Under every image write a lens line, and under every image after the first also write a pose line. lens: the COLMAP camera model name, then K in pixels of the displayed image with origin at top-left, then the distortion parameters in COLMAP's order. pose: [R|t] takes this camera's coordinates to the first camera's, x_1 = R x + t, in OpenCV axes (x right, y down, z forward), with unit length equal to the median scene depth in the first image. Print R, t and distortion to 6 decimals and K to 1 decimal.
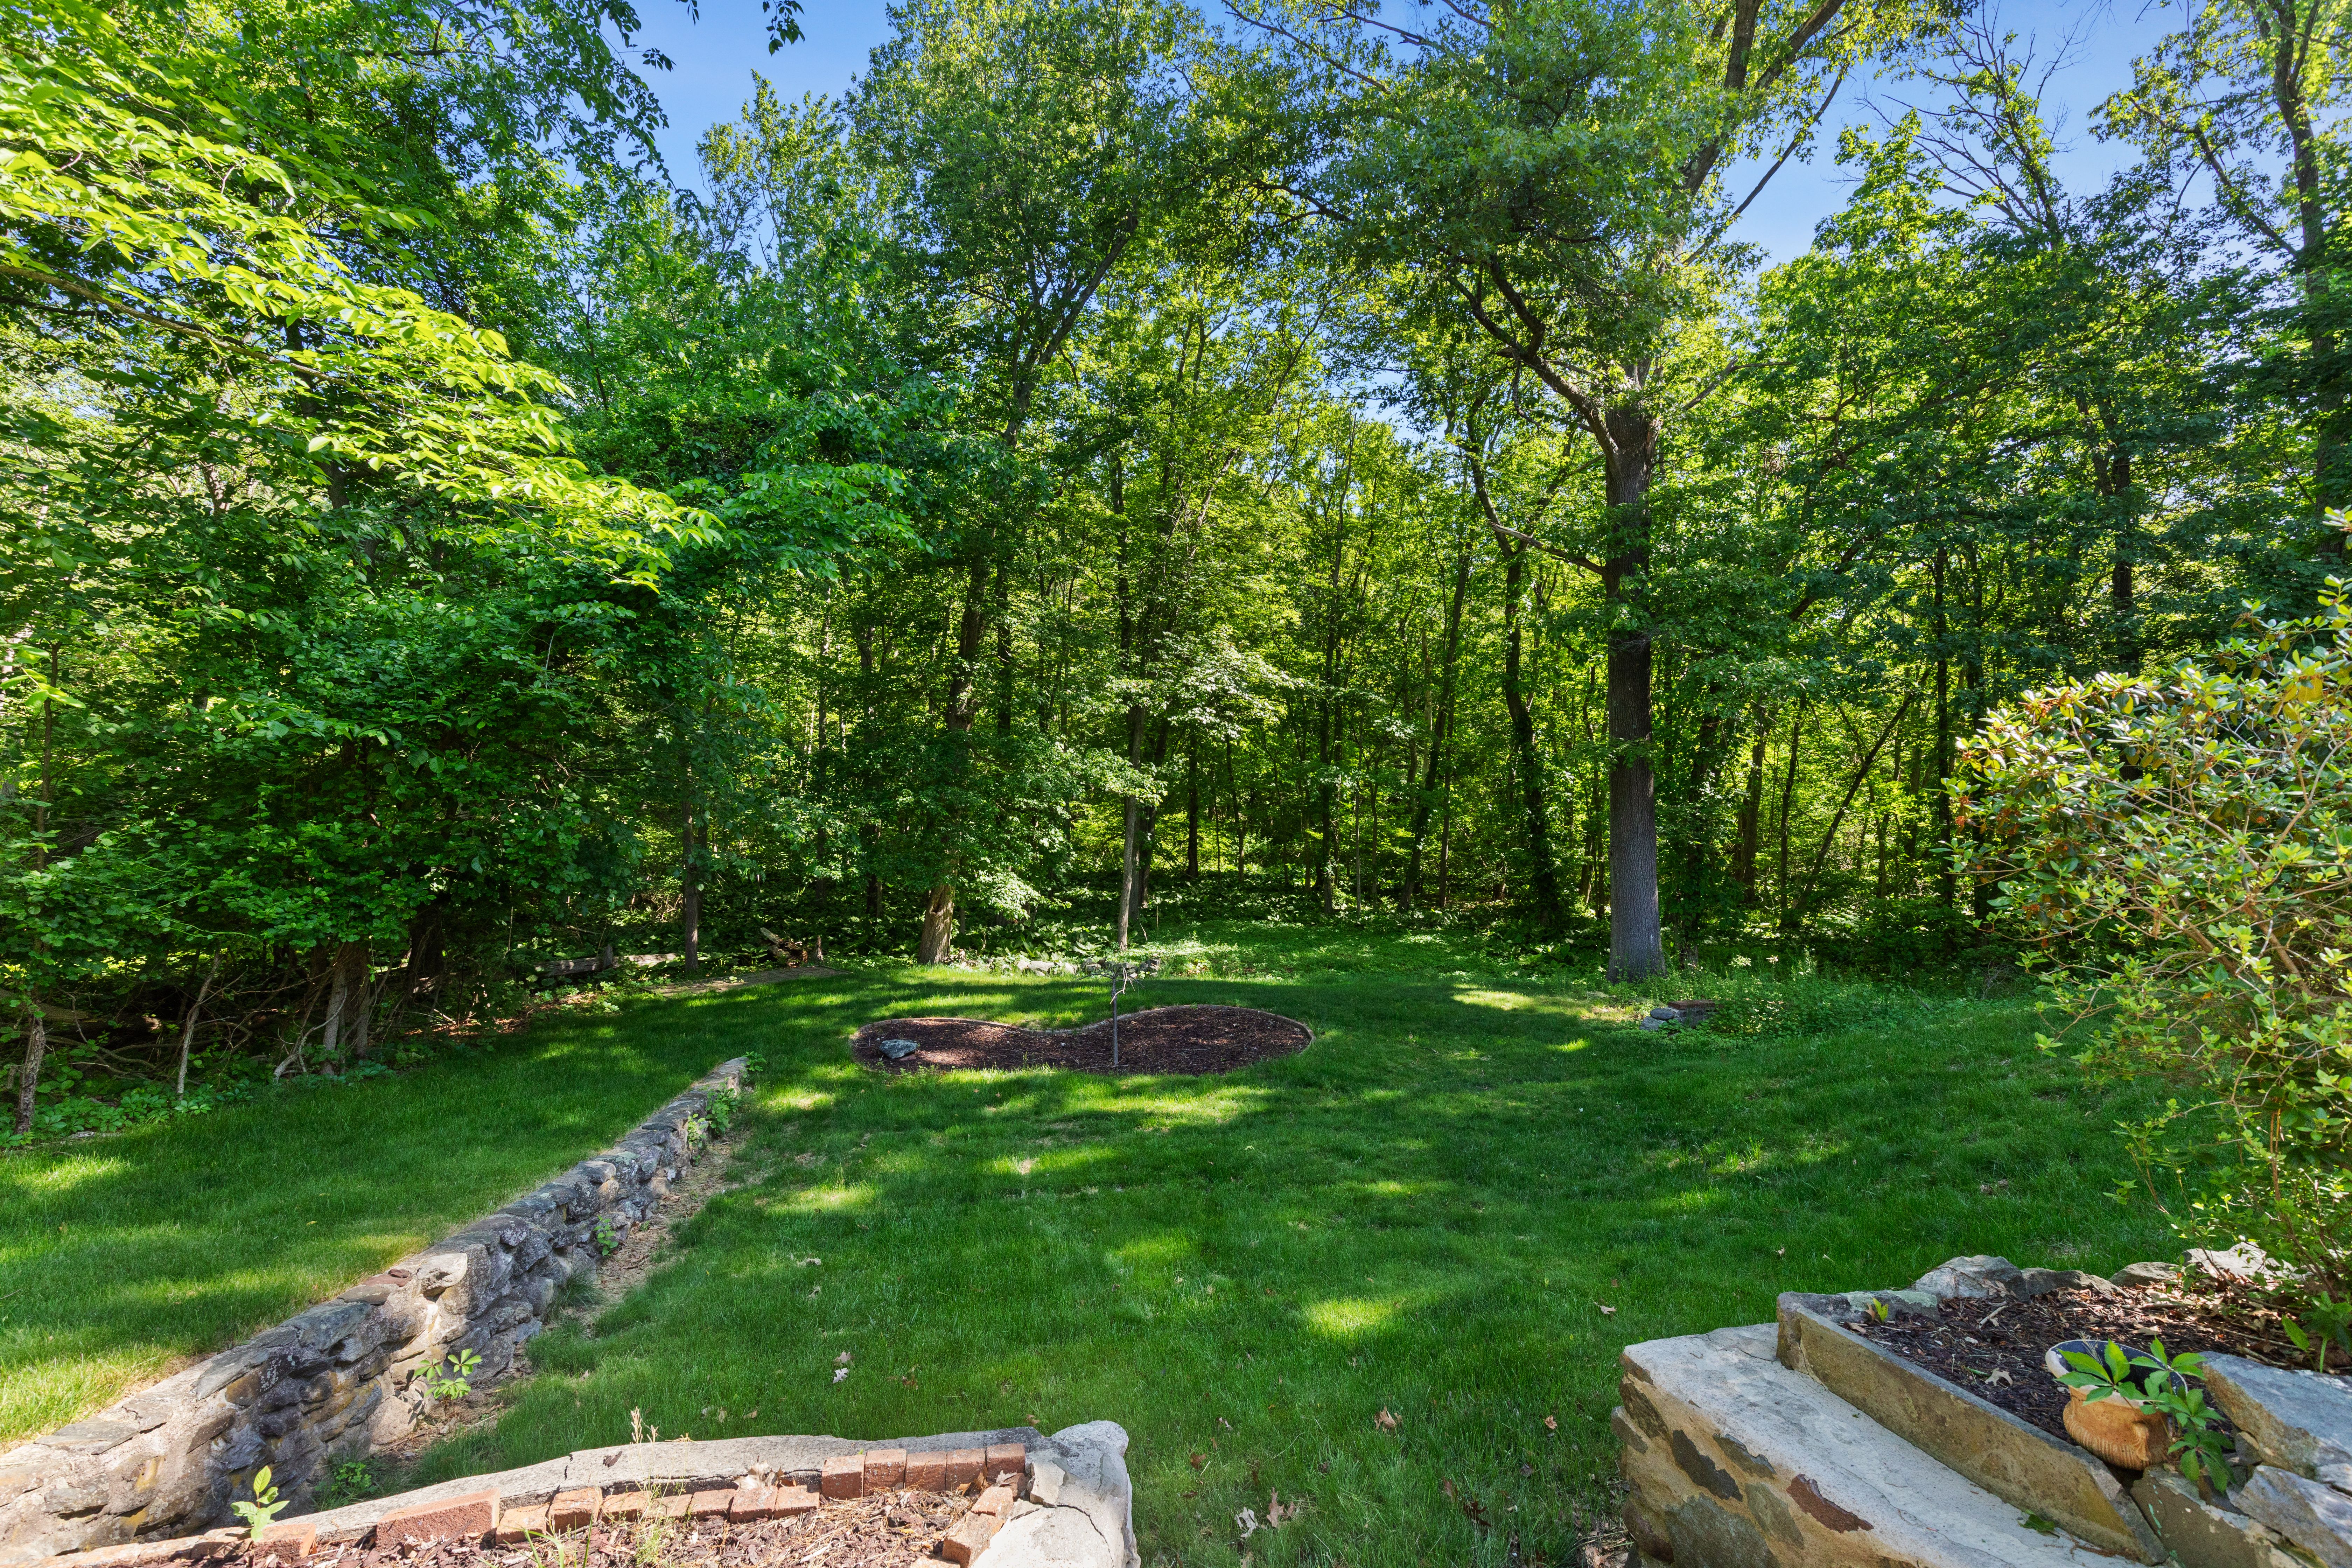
lens RADIAL K [[1052.7, 0, 1169.3], [0, 1052.7, 790.1], [0, 0, 1]] dist [0.006292, -0.000521]
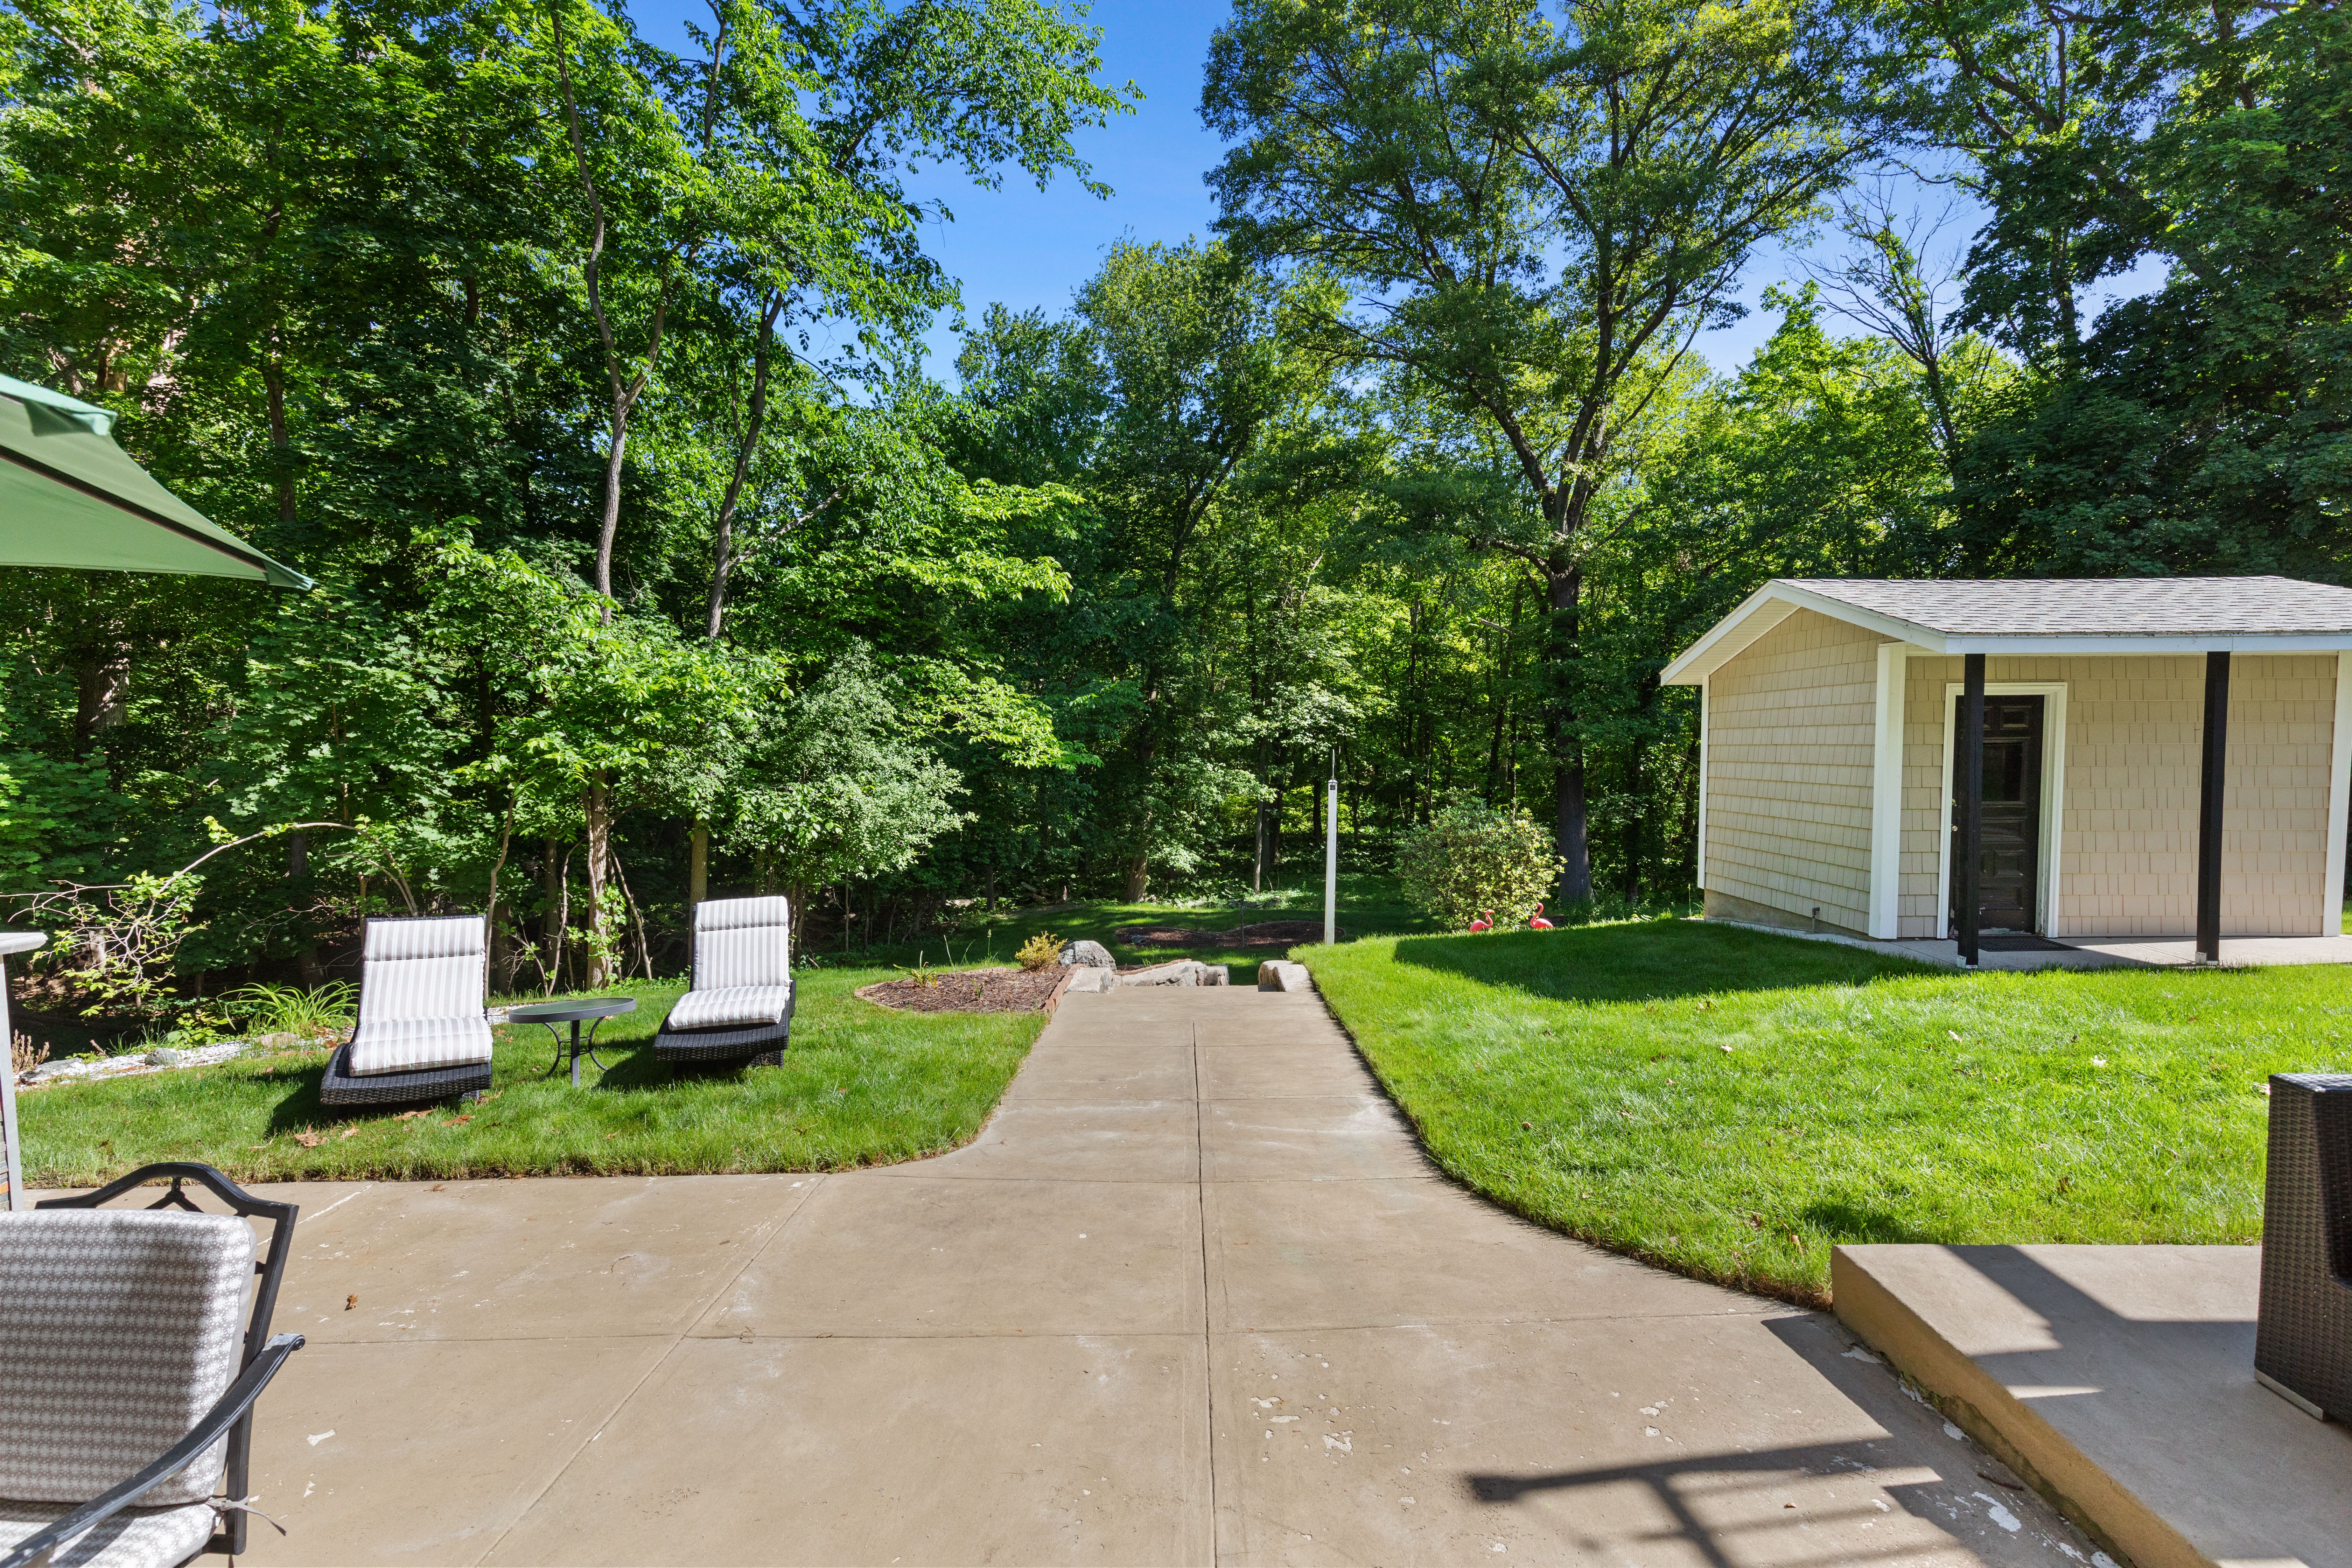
lens RADIAL K [[1052.7, 0, 1167.2], [0, 1052.7, 770.6], [0, 0, 1]] dist [0.006292, -0.000521]
pose [[0.990266, -0.028139, -0.136313, 0.041845], [0.031263, 0.999294, 0.020830, -0.061552], [0.135630, -0.024889, 0.990447, -0.518787]]
